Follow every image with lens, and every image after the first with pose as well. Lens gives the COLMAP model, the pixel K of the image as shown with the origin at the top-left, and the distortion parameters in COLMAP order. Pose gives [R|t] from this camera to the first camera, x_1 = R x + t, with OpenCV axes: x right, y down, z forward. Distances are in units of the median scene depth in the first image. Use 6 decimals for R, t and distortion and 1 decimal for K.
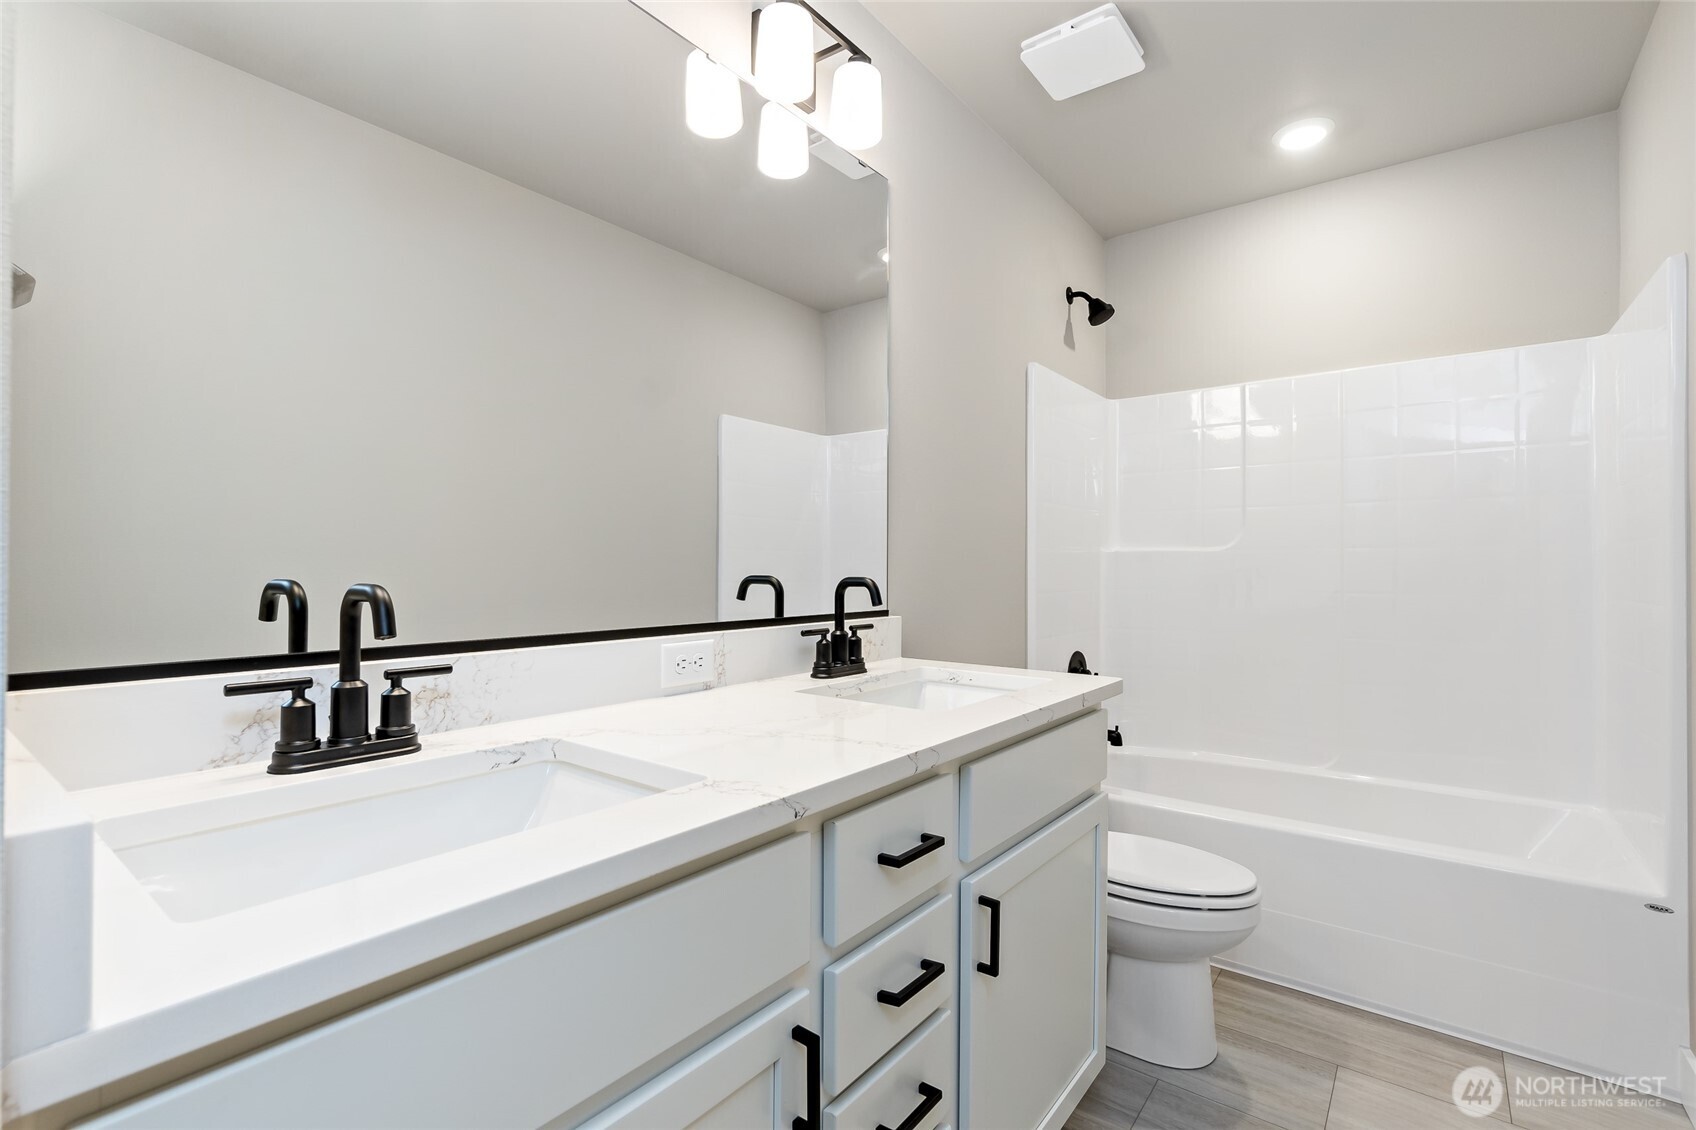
lens RADIAL K [[775.9, 0, 847.1], [0, 775.9, 559.0], [0, 0, 1]] dist [0.000768, 0.000250]
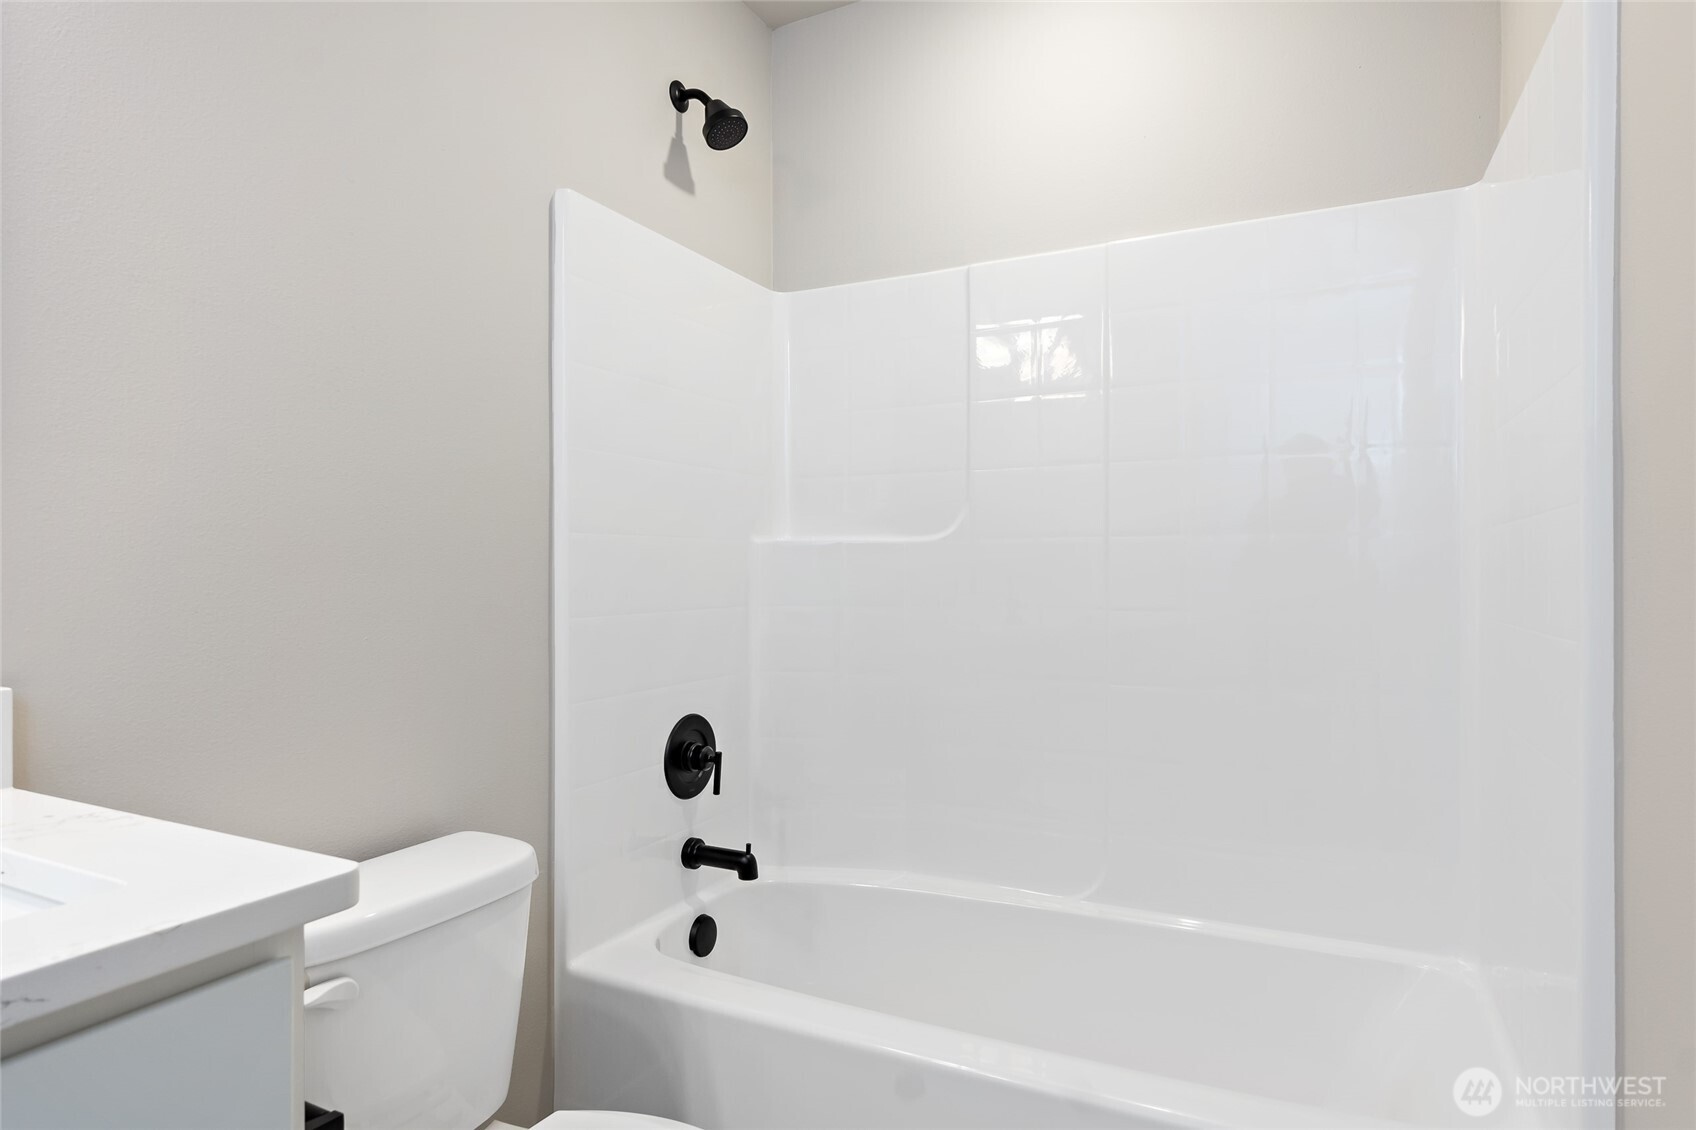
lens RADIAL K [[947.8, 0, 849.3], [0, 947.8, 562.3], [0, 0, 1]] dist [0.000747, -0.000194]
pose [[0.983882, -0.001664, 0.178813, 0.287210], [0.000759, 0.999987, 0.005128, 0.002506], [-0.178819, -0.004909, 0.983870, 0.286574]]
